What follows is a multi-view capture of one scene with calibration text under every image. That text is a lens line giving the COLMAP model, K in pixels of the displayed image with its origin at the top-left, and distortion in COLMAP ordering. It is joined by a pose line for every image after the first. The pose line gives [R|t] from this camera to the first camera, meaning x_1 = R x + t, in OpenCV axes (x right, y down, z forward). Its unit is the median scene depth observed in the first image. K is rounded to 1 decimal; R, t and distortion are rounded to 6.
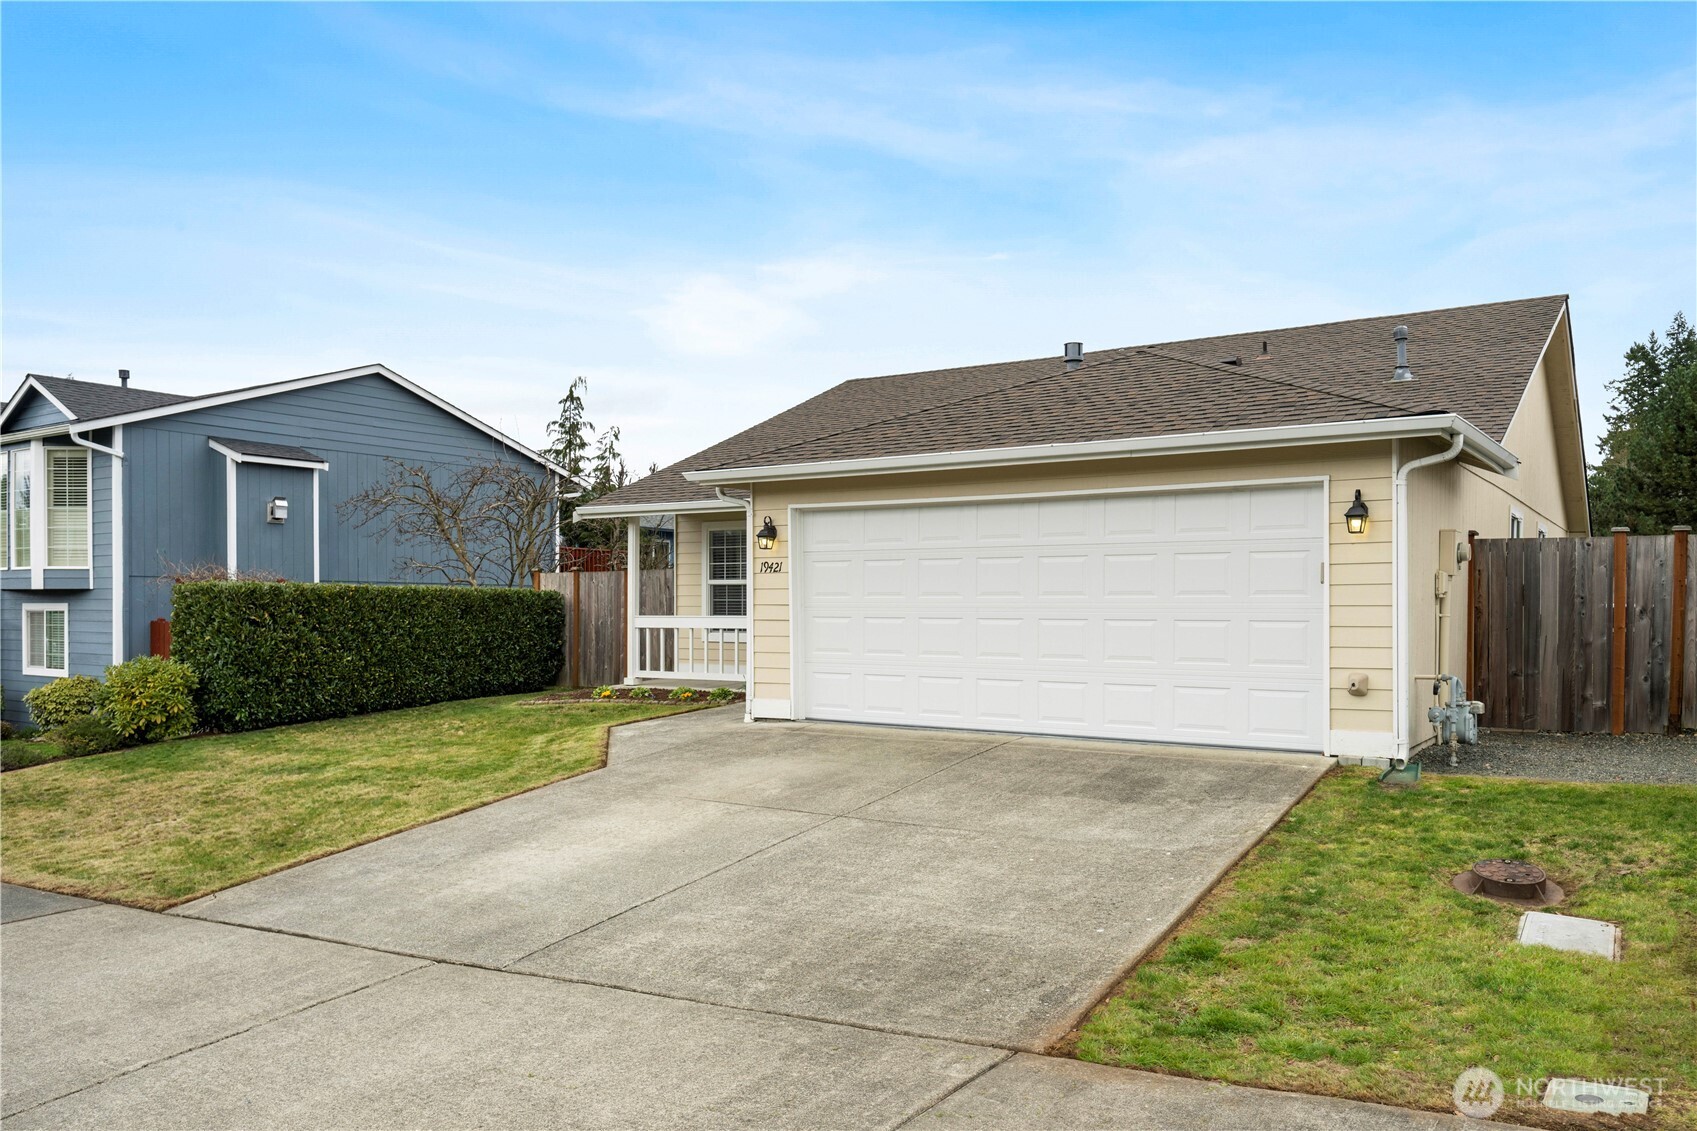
lens RADIAL K [[1224.3, 0, 848.5], [0, 1224.3, 565.5], [0, 0, 1]] dist [0.004202, 0.001431]
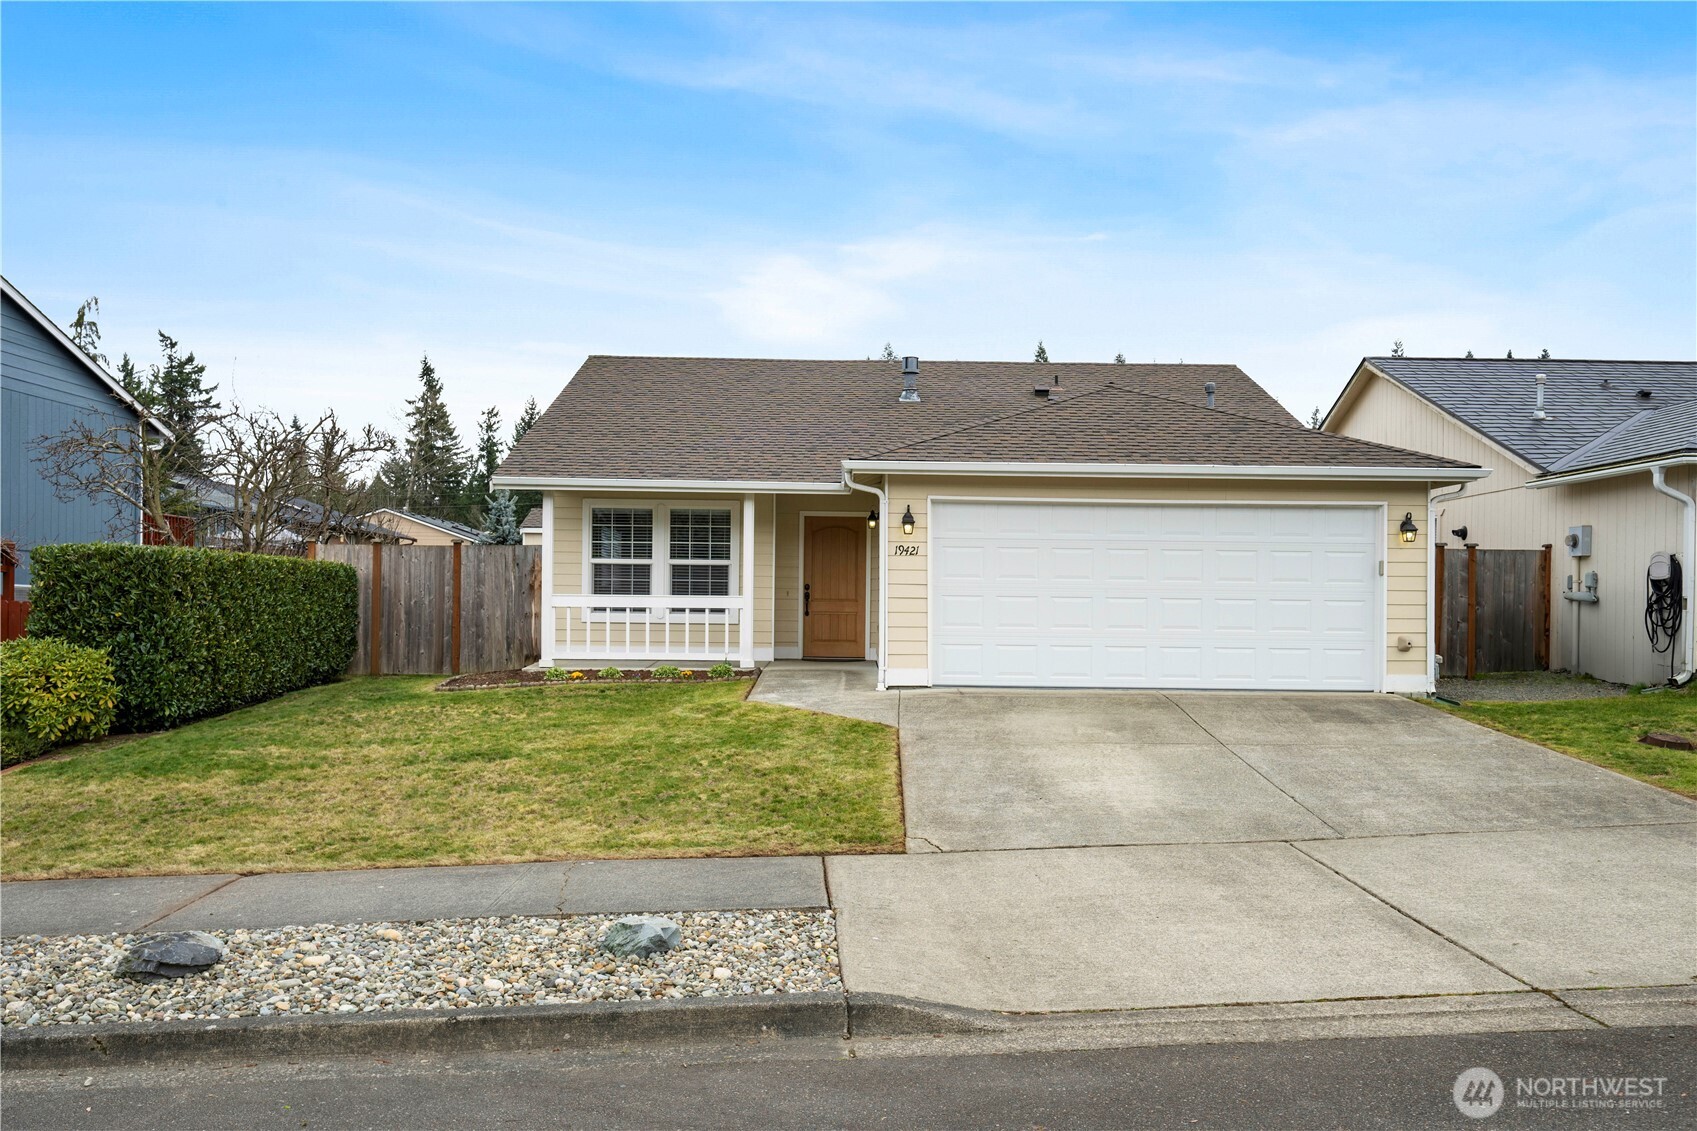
lens RADIAL K [[1304.5, 0, 848.5], [0, 1304.5, 565.5], [0, 0, 1]] dist [0.013362, 0.003464]
pose [[0.834784, 0.024565, 0.550029, -0.600646], [-0.029637, 0.999561, 0.000339, 0.012829], [-0.549779, -0.016585, 0.835145, 0.029118]]
